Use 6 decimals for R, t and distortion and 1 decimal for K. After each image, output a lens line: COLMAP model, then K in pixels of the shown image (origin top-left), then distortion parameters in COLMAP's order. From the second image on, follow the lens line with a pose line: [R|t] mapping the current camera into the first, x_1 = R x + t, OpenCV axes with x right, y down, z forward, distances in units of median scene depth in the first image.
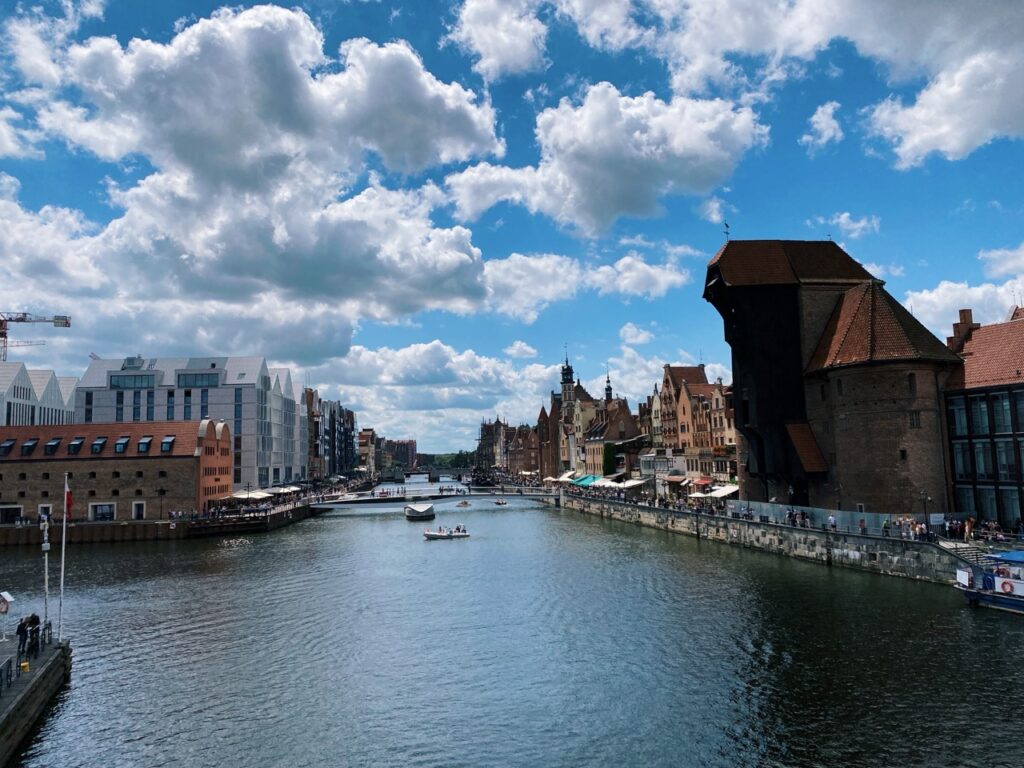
lens RADIAL K [[781.7, 0, 504.8], [0, 781.7, 386.0], [0, 0, 1]] dist [-0.003547, 0.000469]
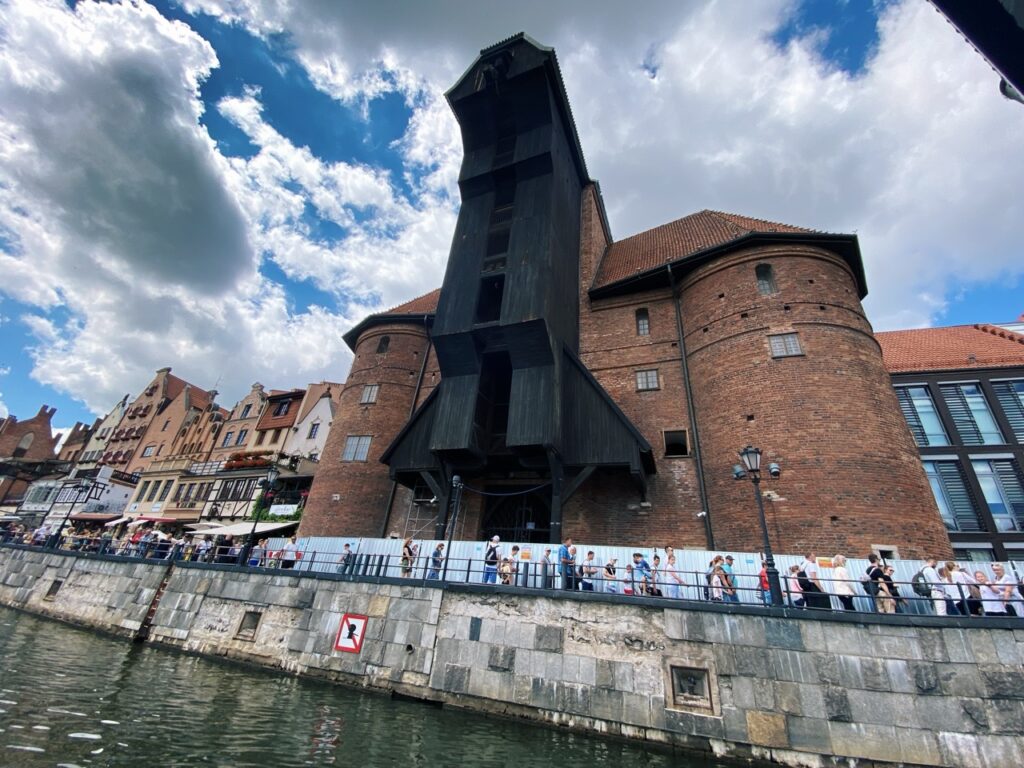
lens RADIAL K [[415.2, 0, 512.0], [0, 415.2, 384.0], [0, 0, 1]] dist [0.023111, -0.020241]
pose [[0.528432, 0.467343, 0.708766, 0.119832], [-0.180183, 0.877567, -0.444308, 0.111087], [-0.829634, 0.107079, 0.547942, 0.573942]]
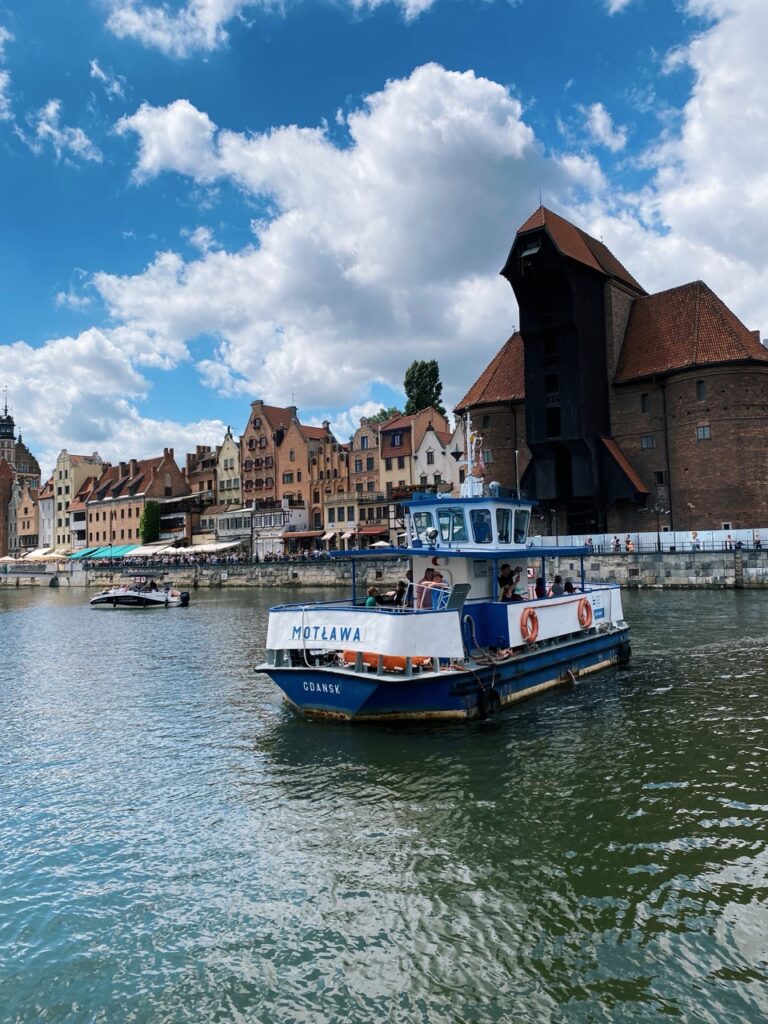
lens RADIAL K [[758.7, 0, 407.7], [0, 758.7, 499.7], [0, 0, 1]] dist [0.077783, -0.000327]
pose [[0.754917, 0.044277, 0.654324, -0.209074], [-0.046804, 0.998812, -0.013588, 0.086422], [-0.654148, -0.020368, 0.756092, 0.327078]]
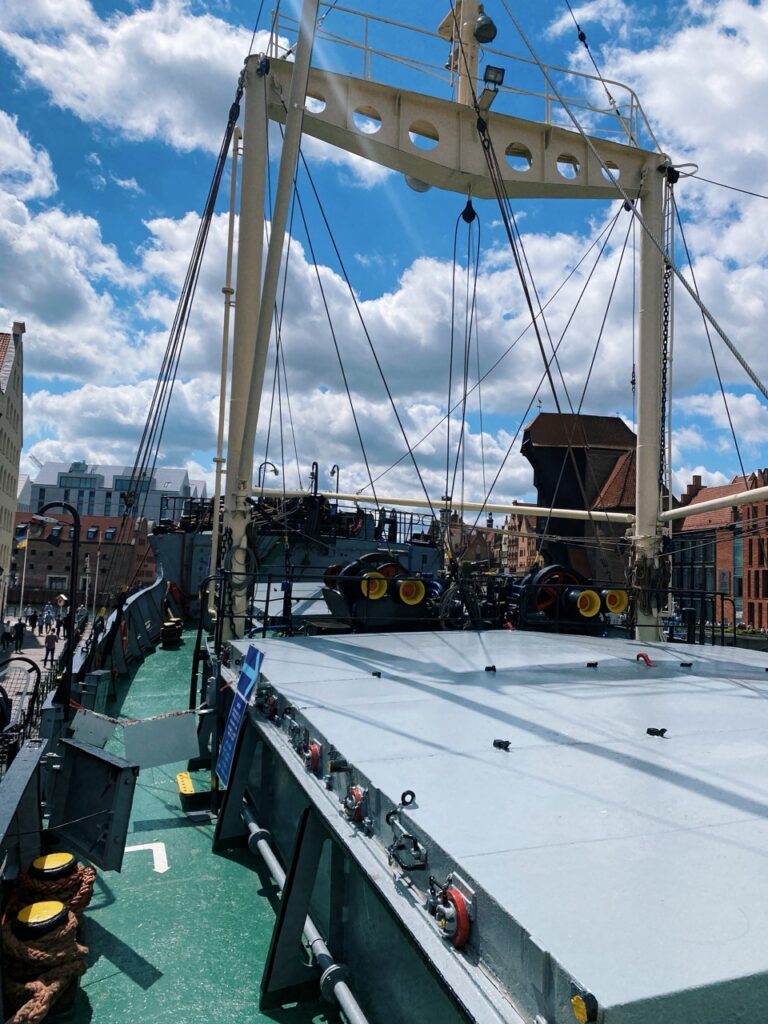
lens RADIAL K [[781.7, 0, 384.0], [0, 781.7, 512.0], [0, 0, 1]] dist [-0.003547, 0.000469]
pose [[0.996879, 0.074380, -0.026463, 0.041409], [-0.074392, 0.997229, 0.000533, 0.005249], [0.026429, 0.001438, 0.999650, -0.250539]]
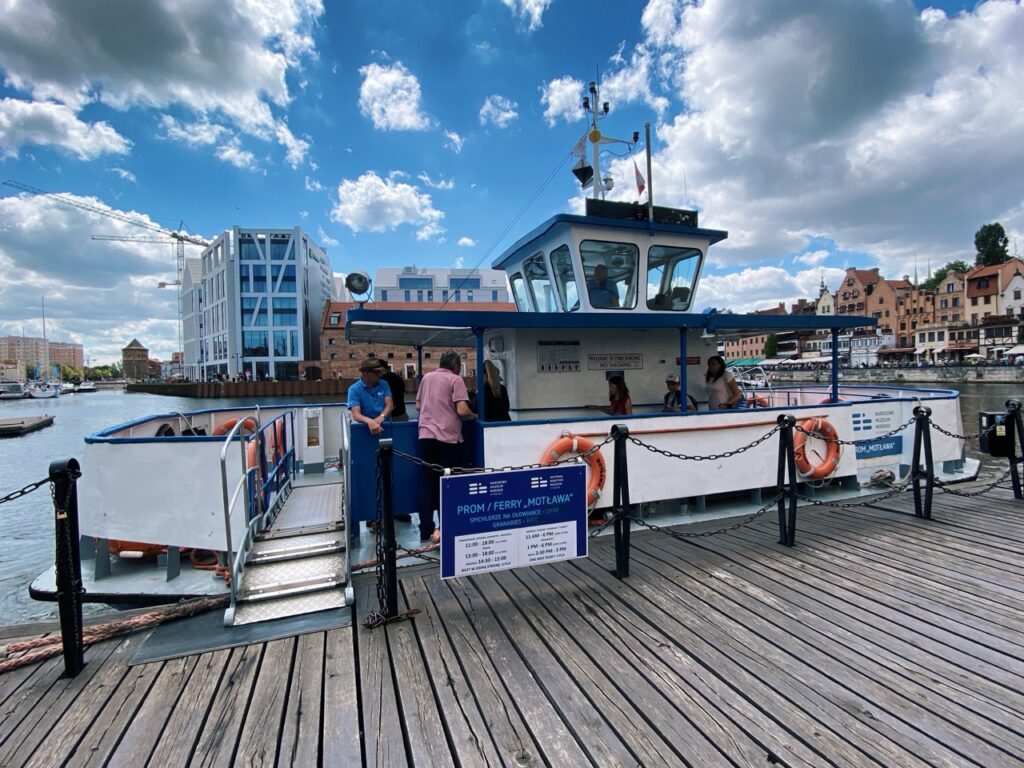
lens RADIAL K [[459.7, 0, 512.0], [0, 459.7, 384.0], [0, 0, 1]] dist [0.000949, -0.015381]
pose [[0.999765, 0.006071, 0.020790, -0.407043], [-0.008317, 0.993930, 0.109696, 0.094168], [-0.019998, -0.109843, 0.993748, 0.263572]]
